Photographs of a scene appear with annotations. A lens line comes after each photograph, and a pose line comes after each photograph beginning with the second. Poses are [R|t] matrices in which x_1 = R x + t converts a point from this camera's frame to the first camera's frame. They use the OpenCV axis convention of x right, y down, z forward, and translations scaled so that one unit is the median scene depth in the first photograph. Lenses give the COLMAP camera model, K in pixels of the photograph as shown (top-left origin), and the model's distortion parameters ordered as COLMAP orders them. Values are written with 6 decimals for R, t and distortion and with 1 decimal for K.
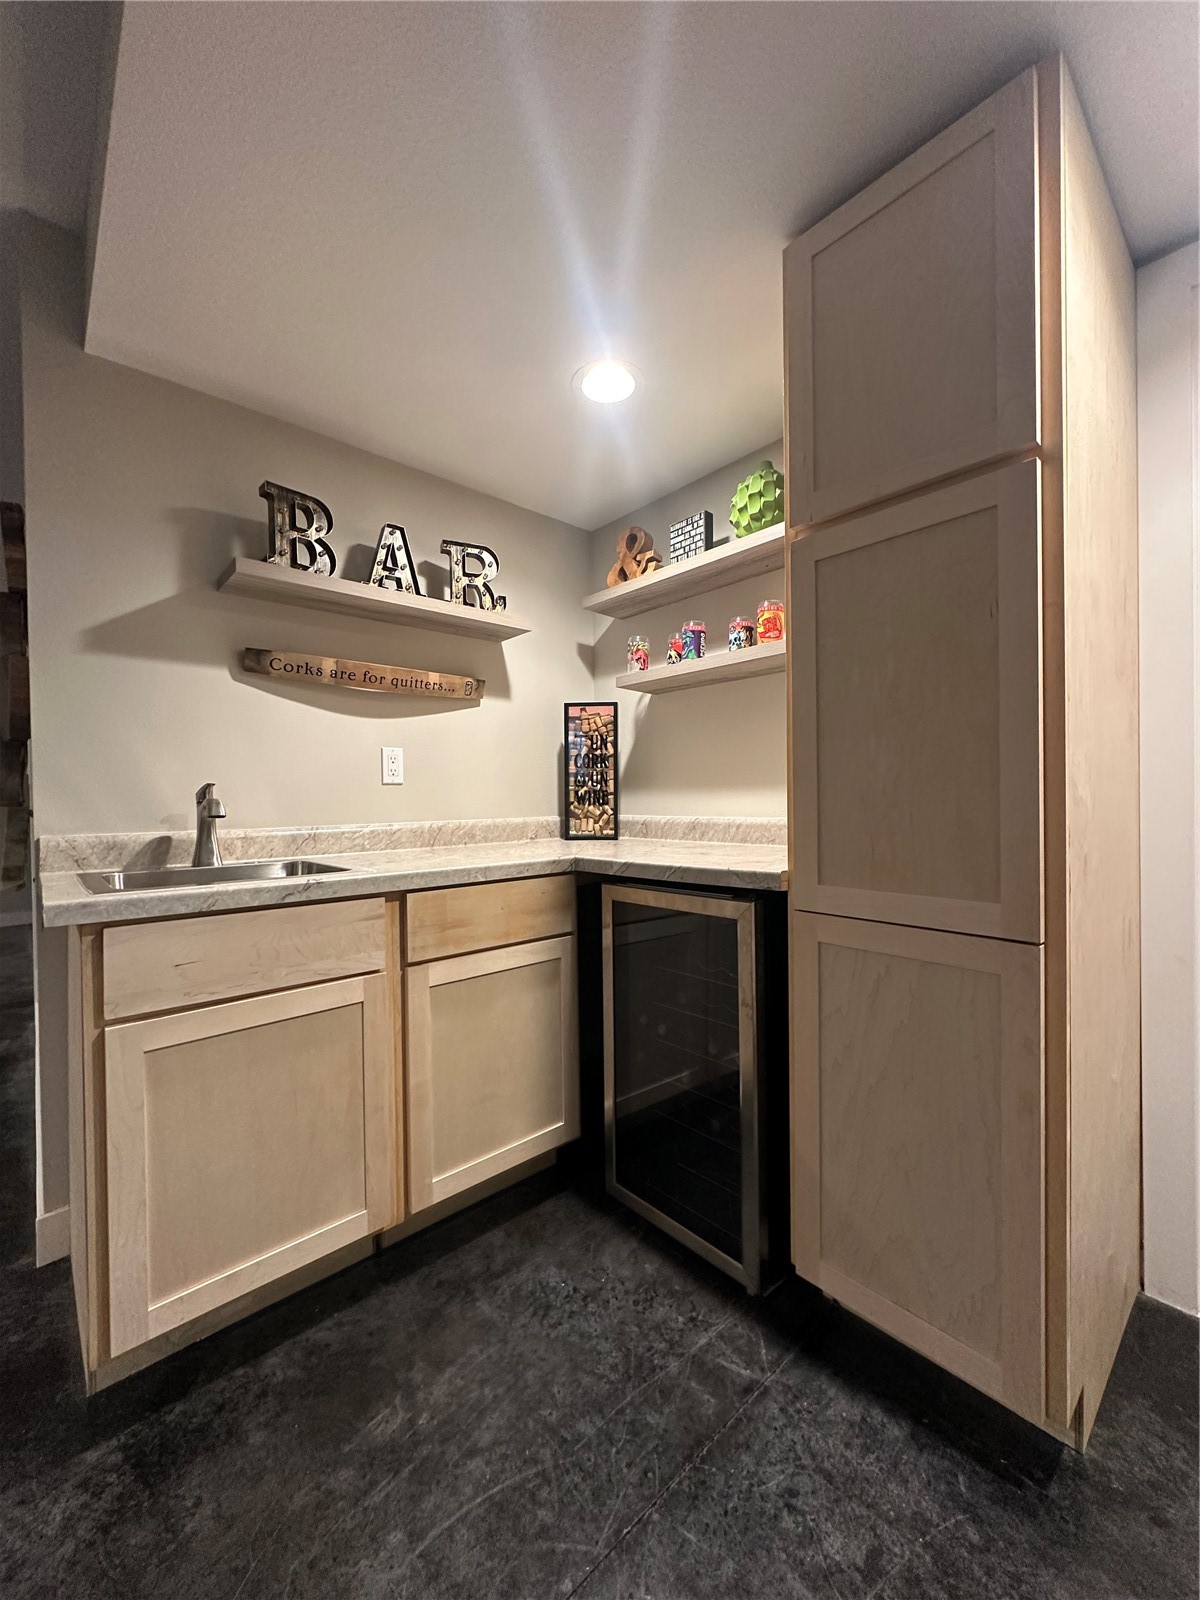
lens RADIAL K [[634.5, 0, 600.2], [0, 634.5, 801.3], [0, 0, 1]] dist [-0.003307, -0.000042]
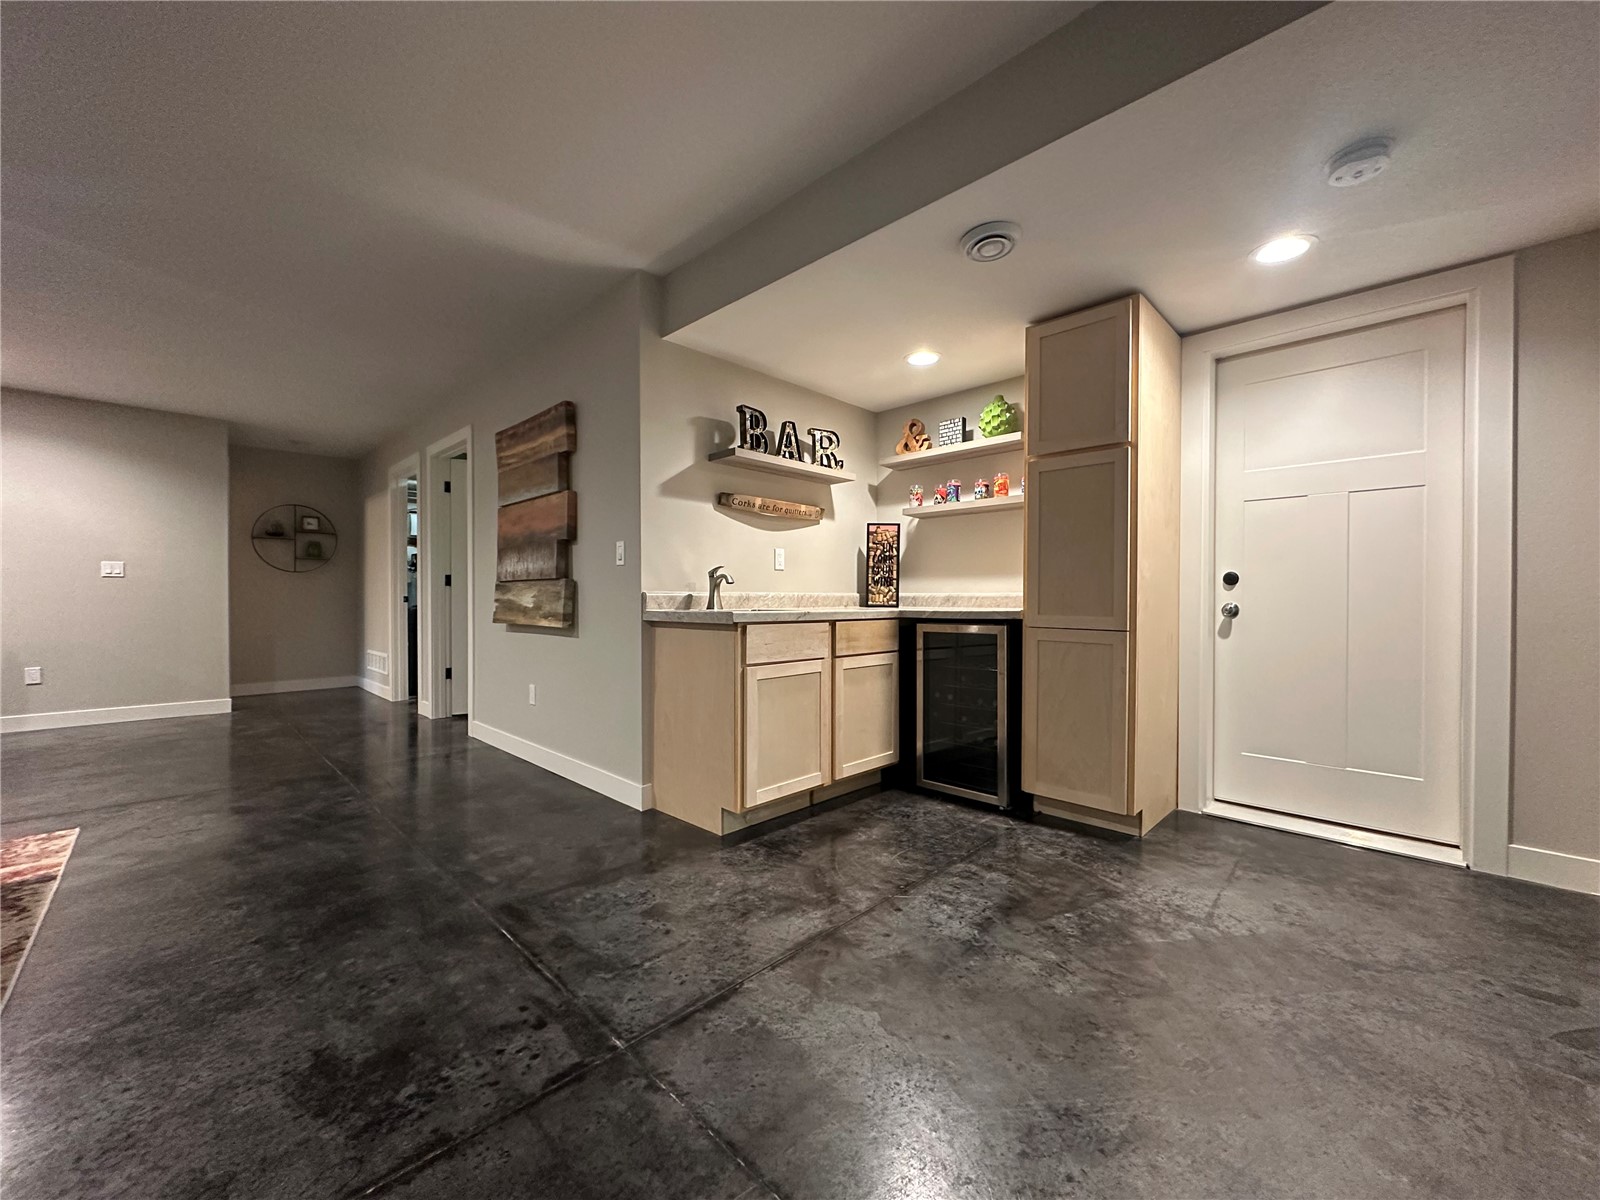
lens RADIAL K [[634.5, 0, 799.7], [0, 634.5, 600.6], [0, 0, 1]] dist [-0.003307, -0.000042]
pose [[0.997650, 0.016601, 0.066472, -0.411097], [-0.016496, 0.999862, -0.002130, 0.061923], [-0.066498, 0.001028, 0.997786, -0.753693]]
